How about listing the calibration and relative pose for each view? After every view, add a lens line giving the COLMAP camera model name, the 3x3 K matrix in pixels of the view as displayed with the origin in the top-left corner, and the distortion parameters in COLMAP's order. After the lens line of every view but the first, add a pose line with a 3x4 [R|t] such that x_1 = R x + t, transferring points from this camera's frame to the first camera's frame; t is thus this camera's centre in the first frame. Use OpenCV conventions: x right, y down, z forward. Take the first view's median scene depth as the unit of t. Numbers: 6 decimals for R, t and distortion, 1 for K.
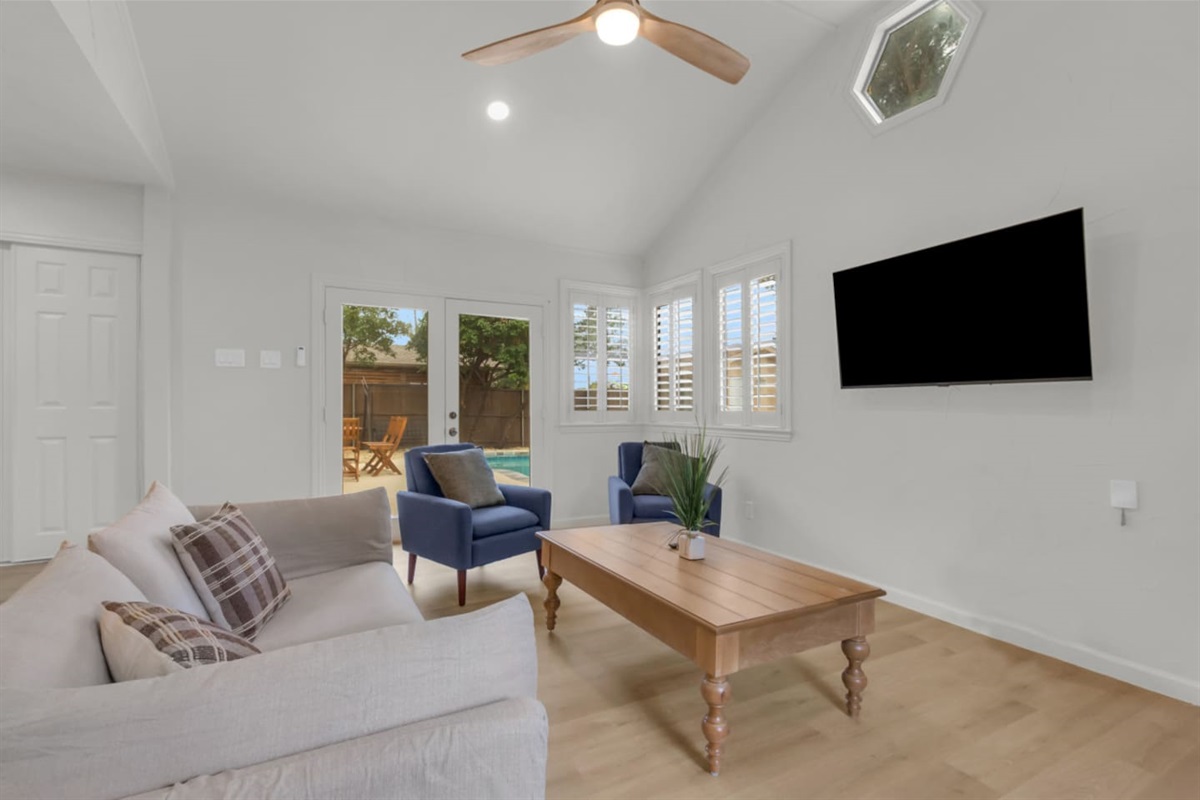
lens RADIAL K [[556.1, 0, 593.8], [0, 556.1, 398.3], [0, 0, 1]] dist [0.004185, -0.001307]
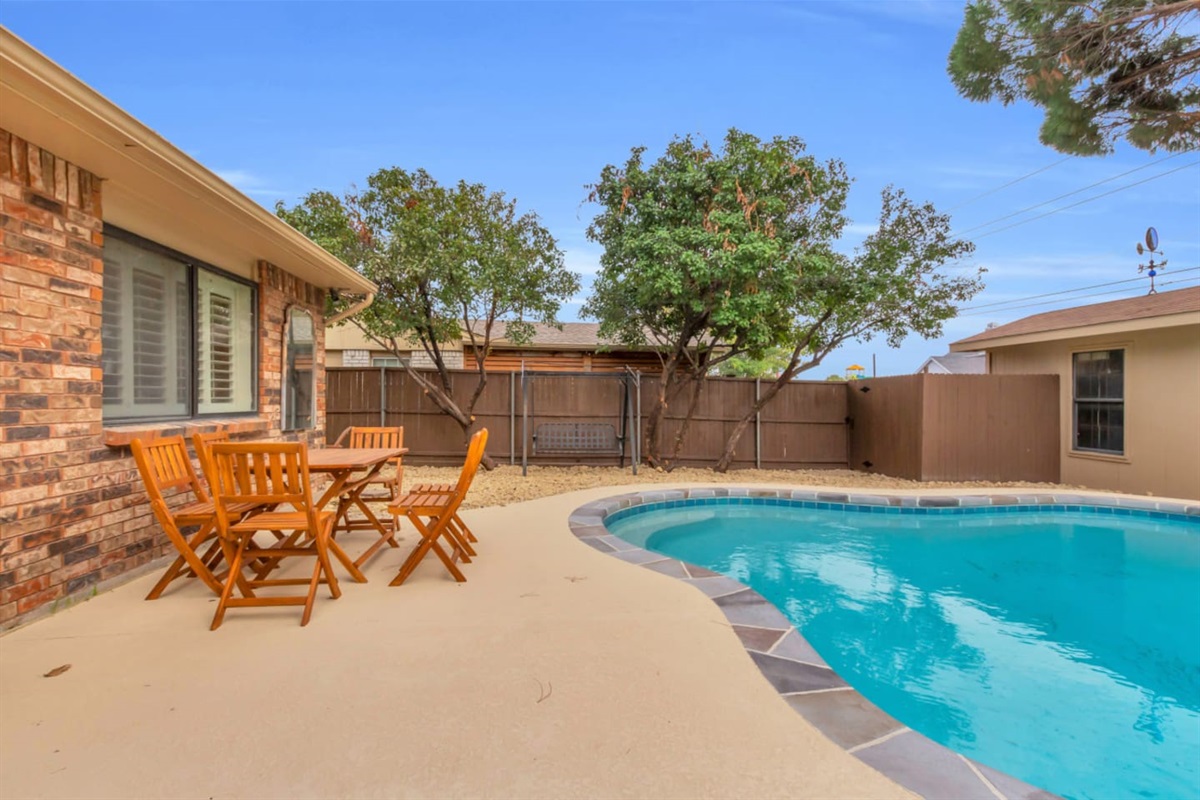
lens RADIAL K [[556.1, 0, 590.0], [0, 556.1, 387.3], [0, 0, 1]] dist [0.004185, -0.001307]
pose [[0.921238, 0.002207, -0.388993, -0.174408], [-0.008964, 0.999839, -0.015555, 0.015361], [0.388896, 0.017817, 0.921109, 1.037518]]
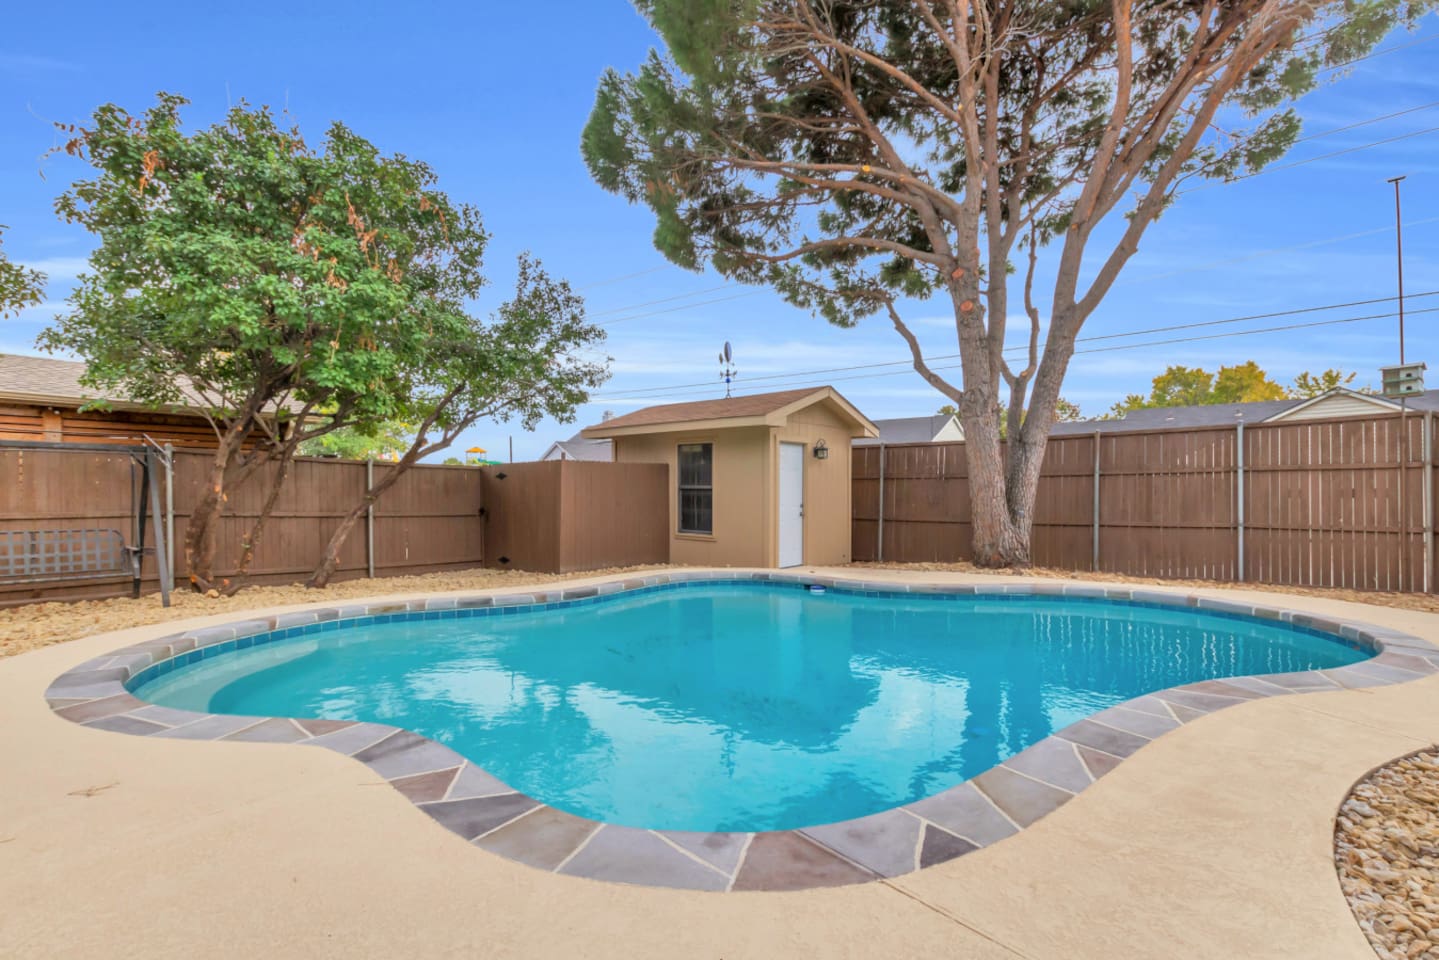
lens RADIAL K [[666.8, 0, 723.5], [0, 666.8, 479.1], [0, 0, 1]] dist [0.004185, -0.001307]
pose [[0.924258, 0.011564, 0.381592, -0.199100], [-0.007217, 0.999892, -0.012821, 0.014875], [-0.381699, 0.009096, 0.924242, 1.034015]]
